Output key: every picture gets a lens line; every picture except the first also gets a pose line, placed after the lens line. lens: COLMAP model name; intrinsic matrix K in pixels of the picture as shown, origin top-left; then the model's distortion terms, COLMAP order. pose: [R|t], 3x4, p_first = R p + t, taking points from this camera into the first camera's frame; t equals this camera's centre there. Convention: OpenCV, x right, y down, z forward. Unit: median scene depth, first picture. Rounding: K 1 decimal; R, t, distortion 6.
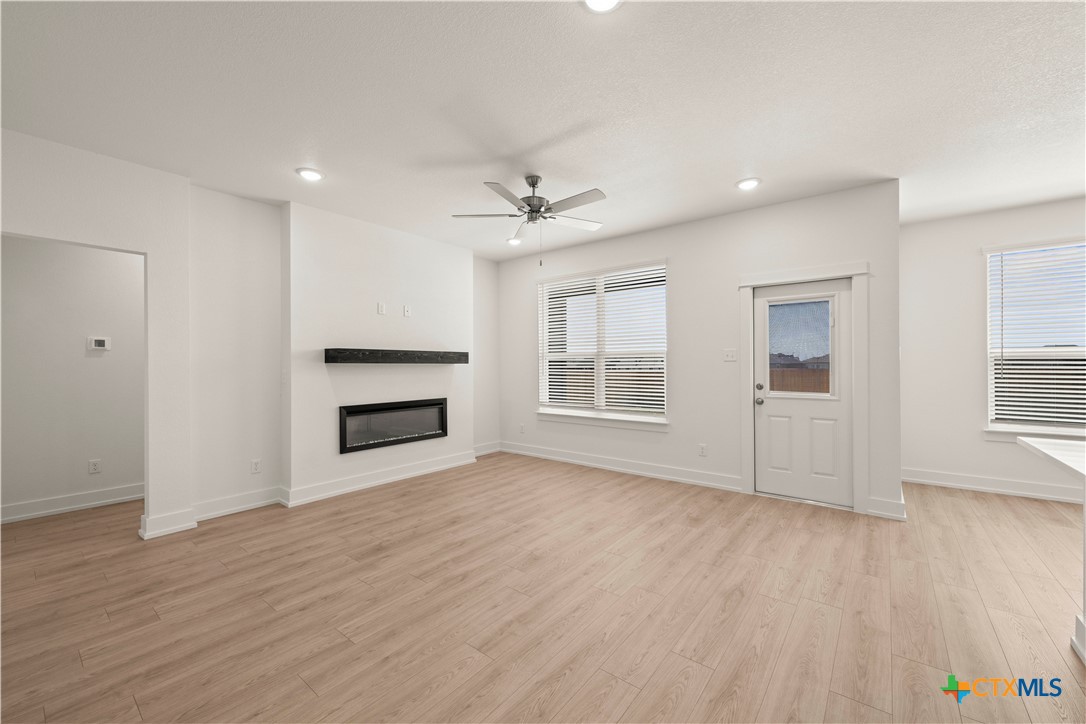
lens RADIAL K [[427.9, 0, 543.0], [0, 427.9, 362.0], [0, 0, 1]] dist [0.000231, 0.000034]
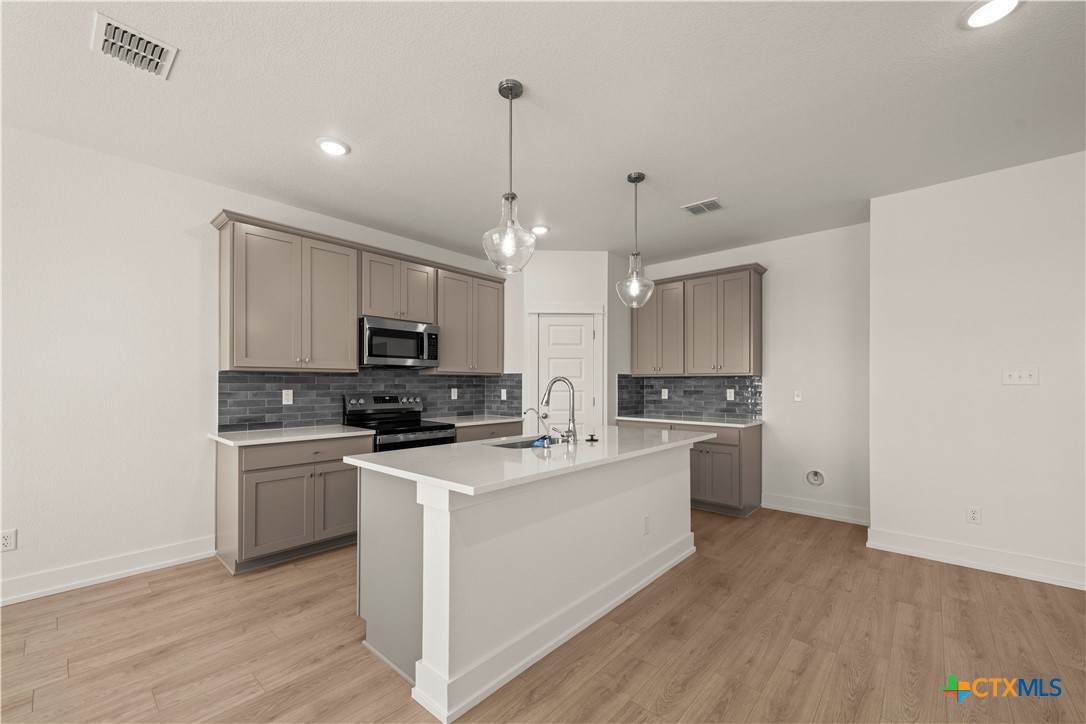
lens RADIAL K [[434.1, 0, 544.8], [0, 434.1, 381.2], [0, 0, 1]] dist [-0.000276, -0.000070]
pose [[-0.998724, 0.000441, 0.050495, 0.508990], [-0.000221, 0.999914, -0.013107, 0.000747], [-0.050496, -0.013102, -0.998638, 0.934913]]
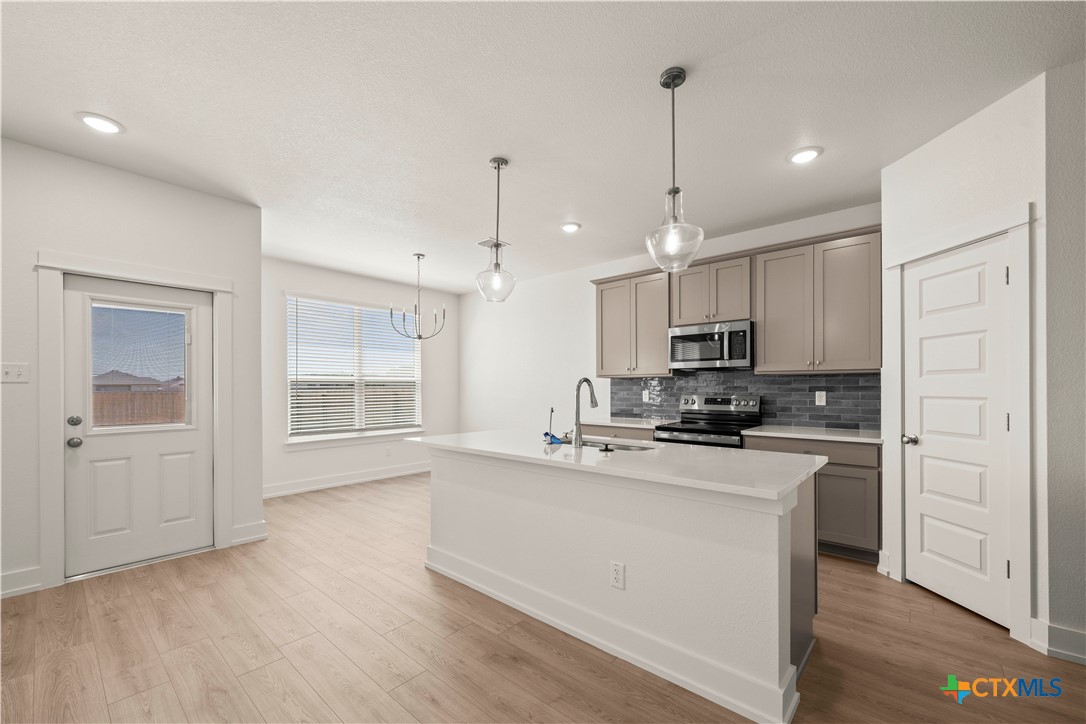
lens RADIAL K [[436.7, 0, 552.6], [0, 436.7, 387.5], [0, 0, 1]] dist [0.000146, -0.000017]
pose [[0.030506, 0.002532, 0.999531, -0.181249], [-0.005322, 0.999983, -0.002371, 0.002180], [-0.999520, -0.005248, 0.030519, 0.245610]]
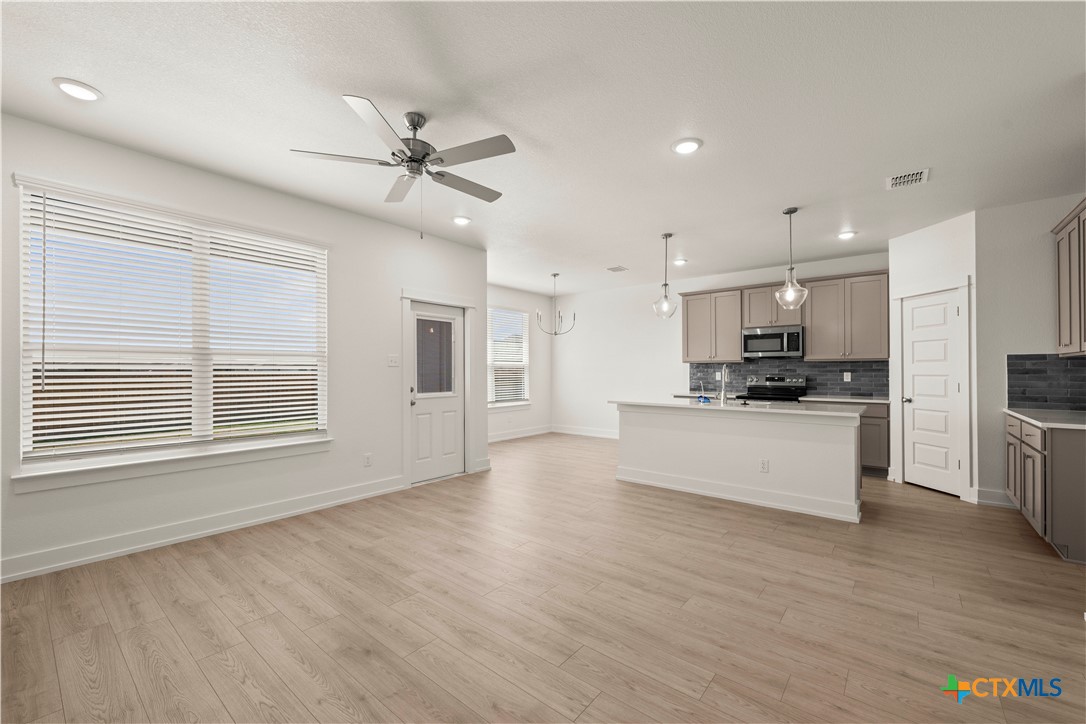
lens RADIAL K [[441.7, 0, 552.4], [0, 441.7, 368.0], [0, 0, 1]] dist [0.001167, -0.000003]
pose [[0.000385, 0.008674, 0.999962, -0.718229], [-0.005827, 0.999945, -0.008671, 0.009413], [-0.999983, -0.005824, 0.000435, 0.700001]]
